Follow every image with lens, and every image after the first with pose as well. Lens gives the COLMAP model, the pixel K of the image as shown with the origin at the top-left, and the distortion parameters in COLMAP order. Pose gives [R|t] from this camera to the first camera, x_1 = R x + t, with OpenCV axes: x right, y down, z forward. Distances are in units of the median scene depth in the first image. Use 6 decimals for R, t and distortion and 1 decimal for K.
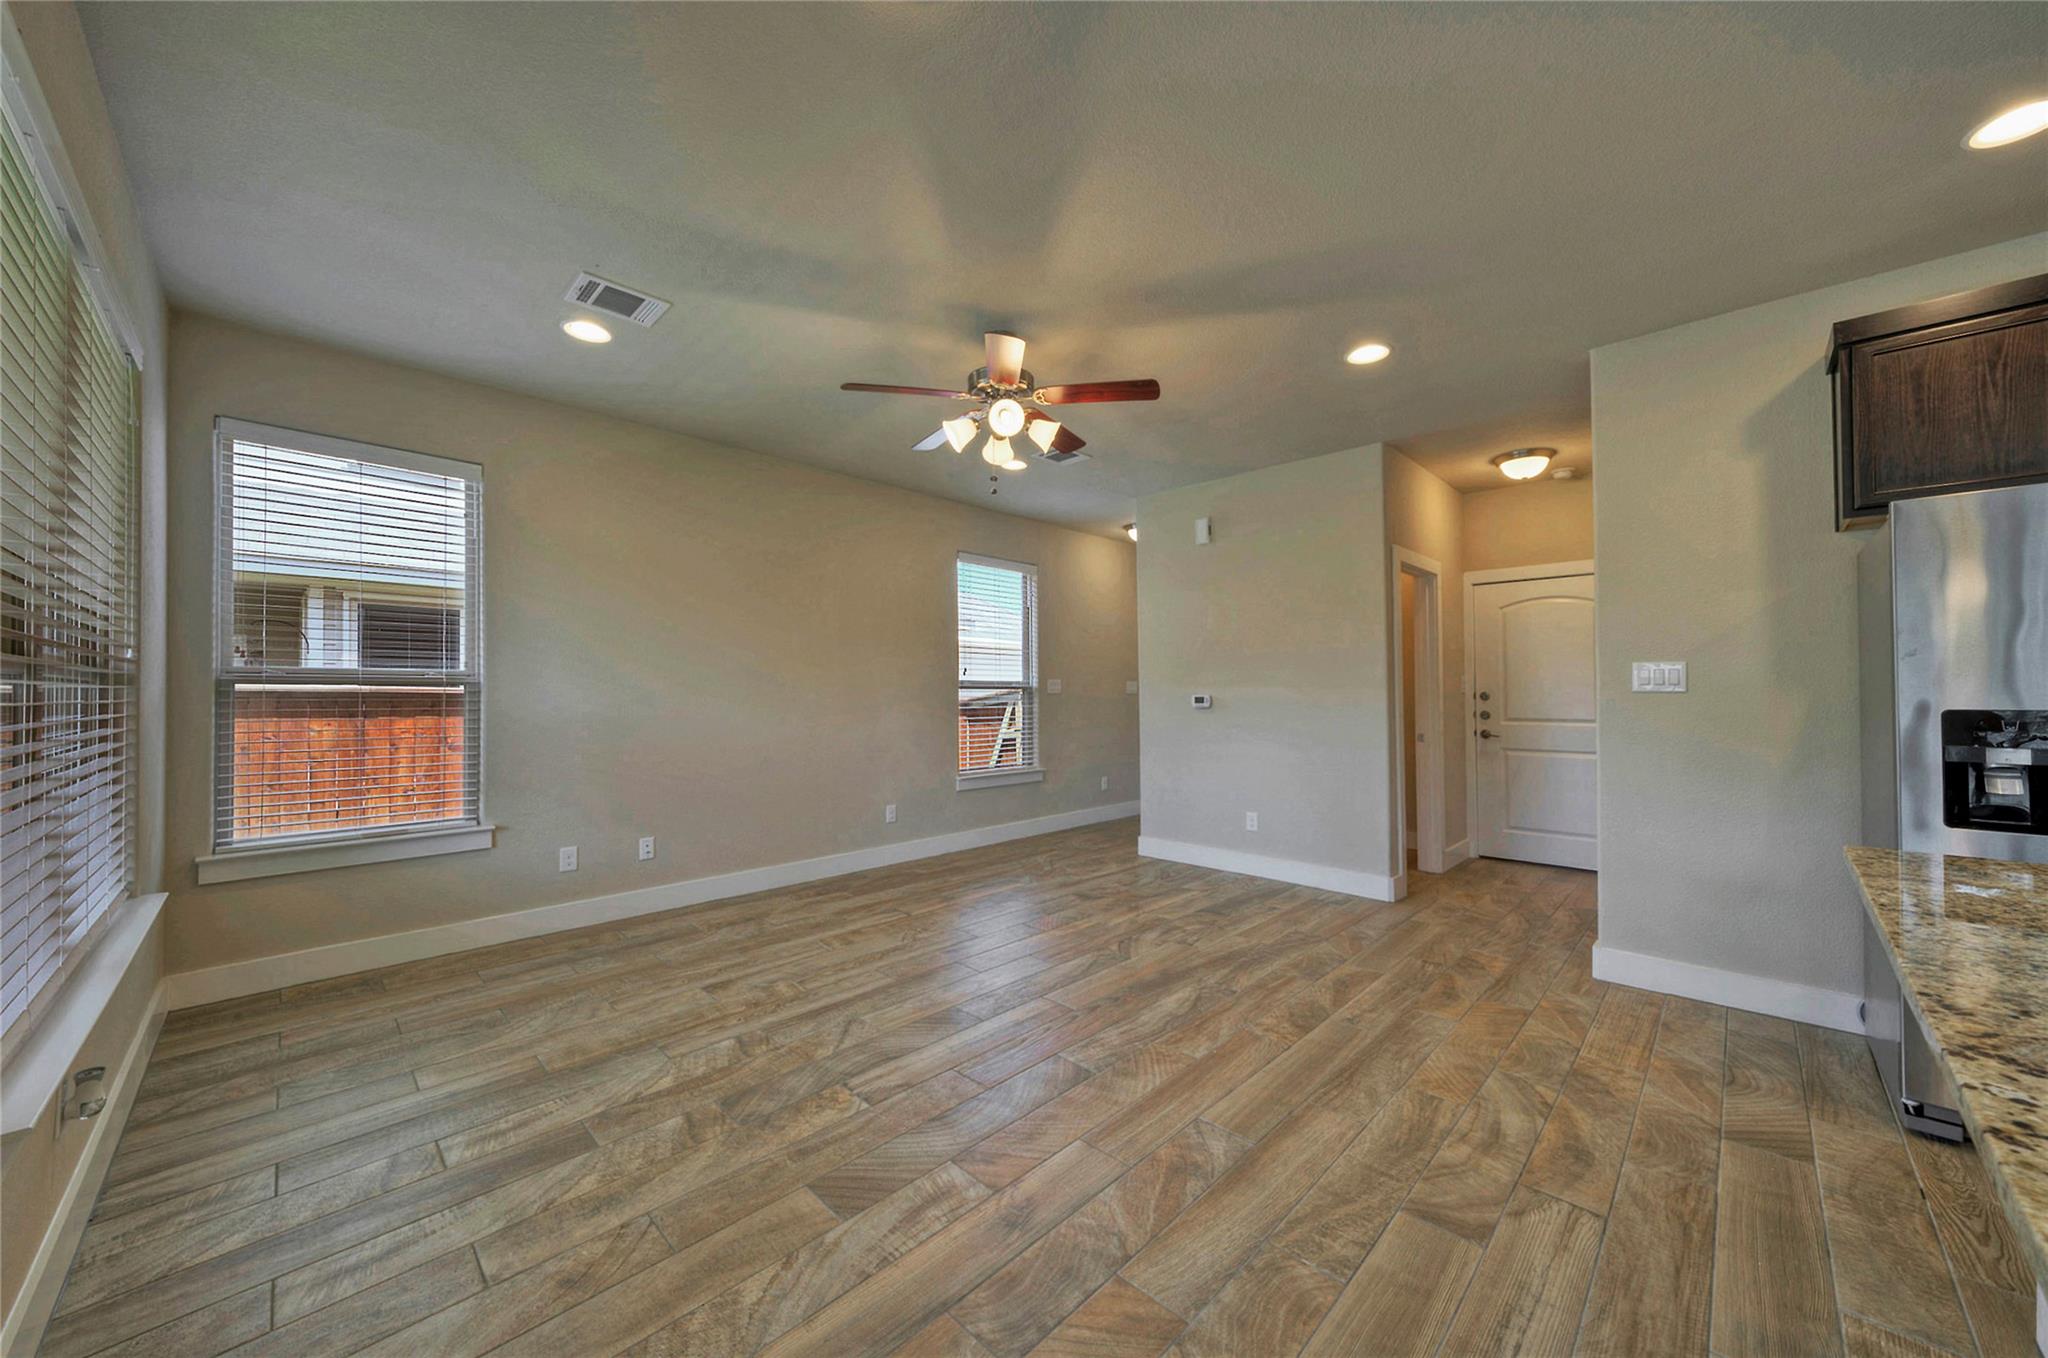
lens RADIAL K [[745.6, 0, 896.3], [0, 745.6, 697.2], [0, 0, 1]] dist [-0.001493, -0.000776]
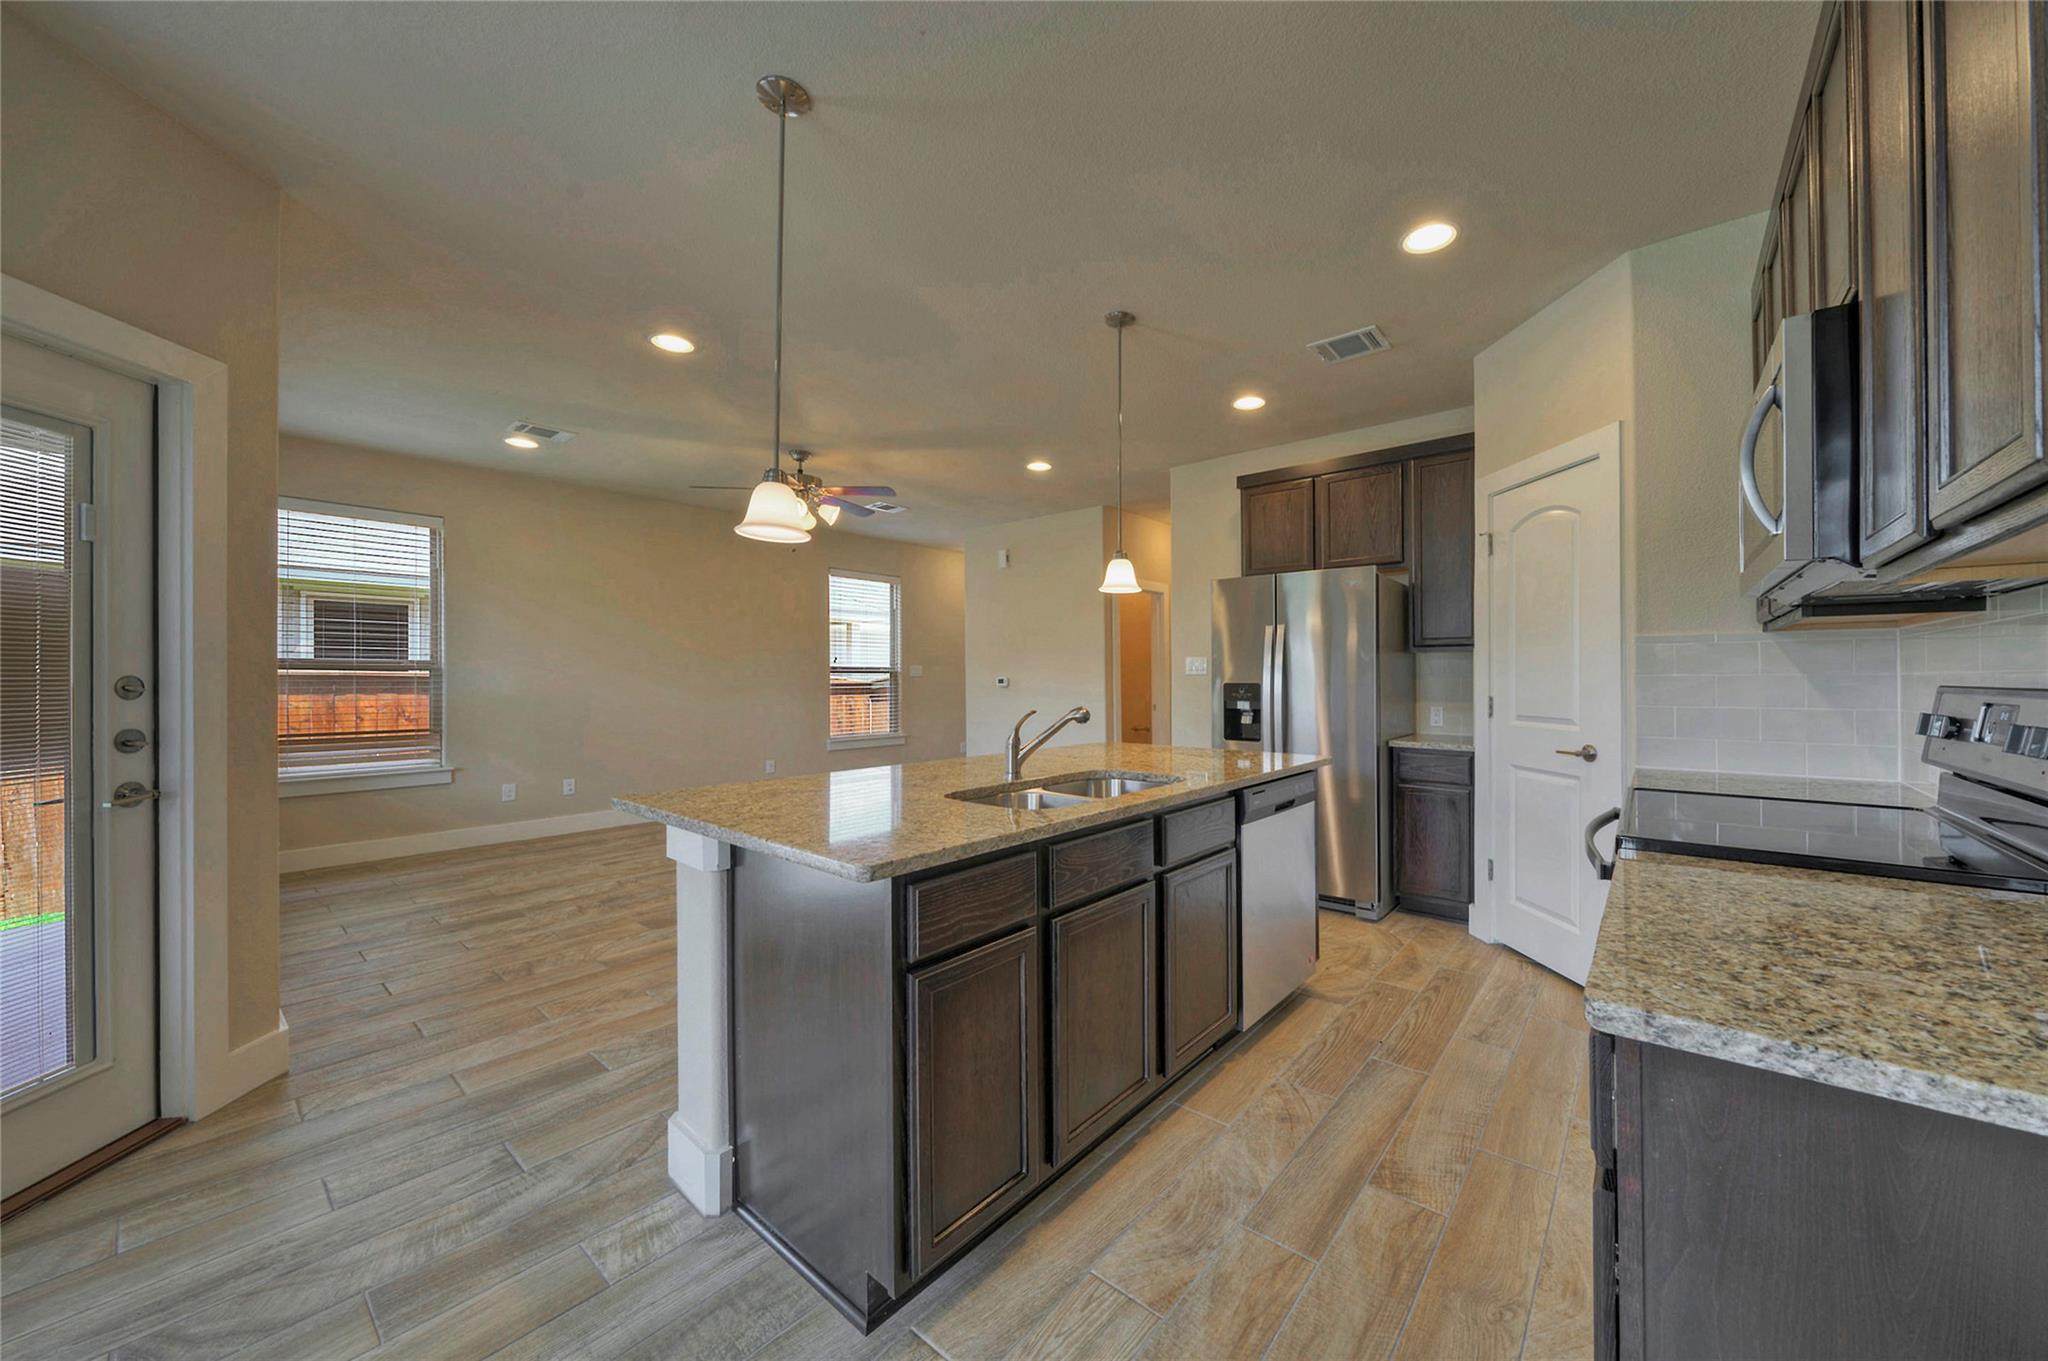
lens RADIAL K [[745.6, 0, 974.3], [0, 745.6, 682.3], [0, 0, 1]] dist [-0.001493, -0.000776]
pose [[0.989858, -0.002539, 0.142040, 0.286329], [0.002549, 0.999997, 0.000111, 0.010676], [-0.142040, 0.000252, 0.989861, -0.644443]]
